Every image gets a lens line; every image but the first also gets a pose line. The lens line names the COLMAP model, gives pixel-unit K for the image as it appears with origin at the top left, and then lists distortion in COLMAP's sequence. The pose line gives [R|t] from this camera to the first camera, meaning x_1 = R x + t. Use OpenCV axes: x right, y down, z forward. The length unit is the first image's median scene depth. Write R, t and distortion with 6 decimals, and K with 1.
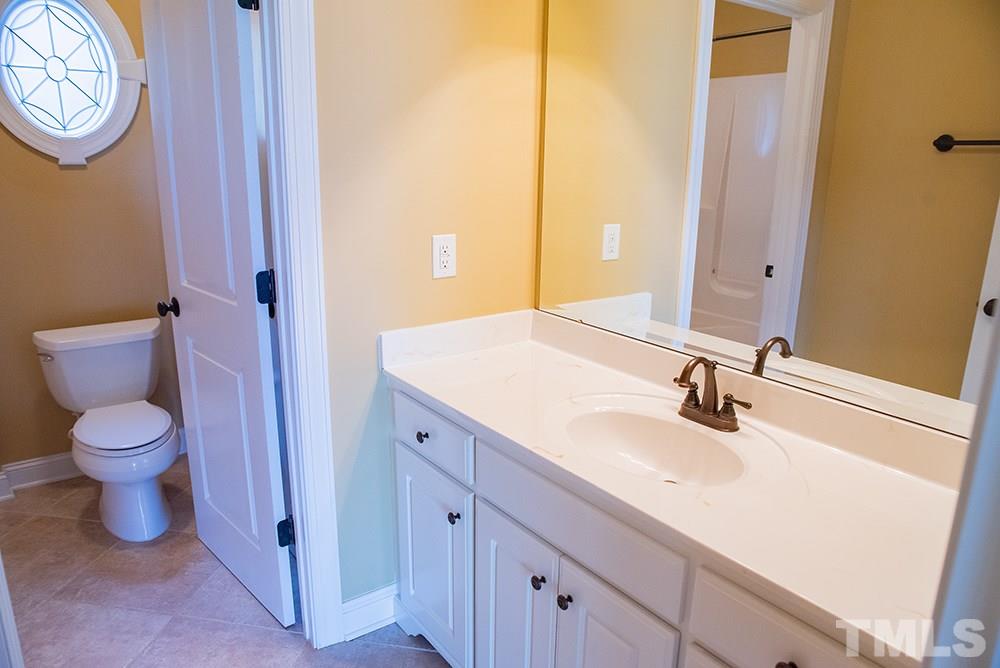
lens RADIAL K [[691.3, 0, 499.8], [0, 691.3, 332.5], [0, 0, 1]] dist [-0.069641, 0.023377]
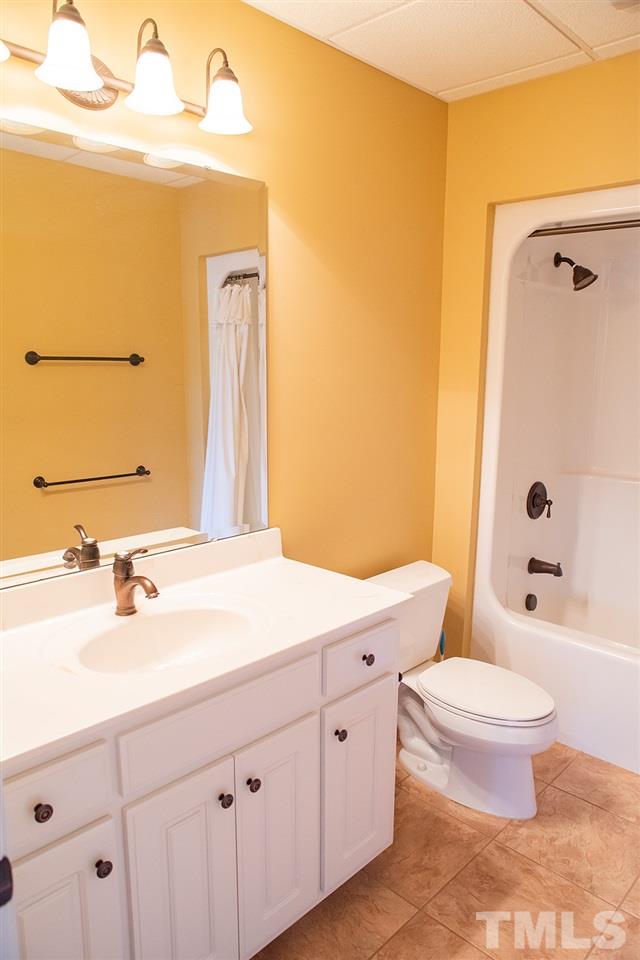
lens RADIAL K [[663.7, 0, 320.4], [0, 663.7, 480.3], [0, 0, 1]] dist [-0.069641, 0.023377]
pose [[-0.186248, -0.186340, 0.964670, -0.757394], [0.242612, 0.942722, 0.228941, -0.248189], [-0.952077, 0.276680, -0.130372, 0.811703]]
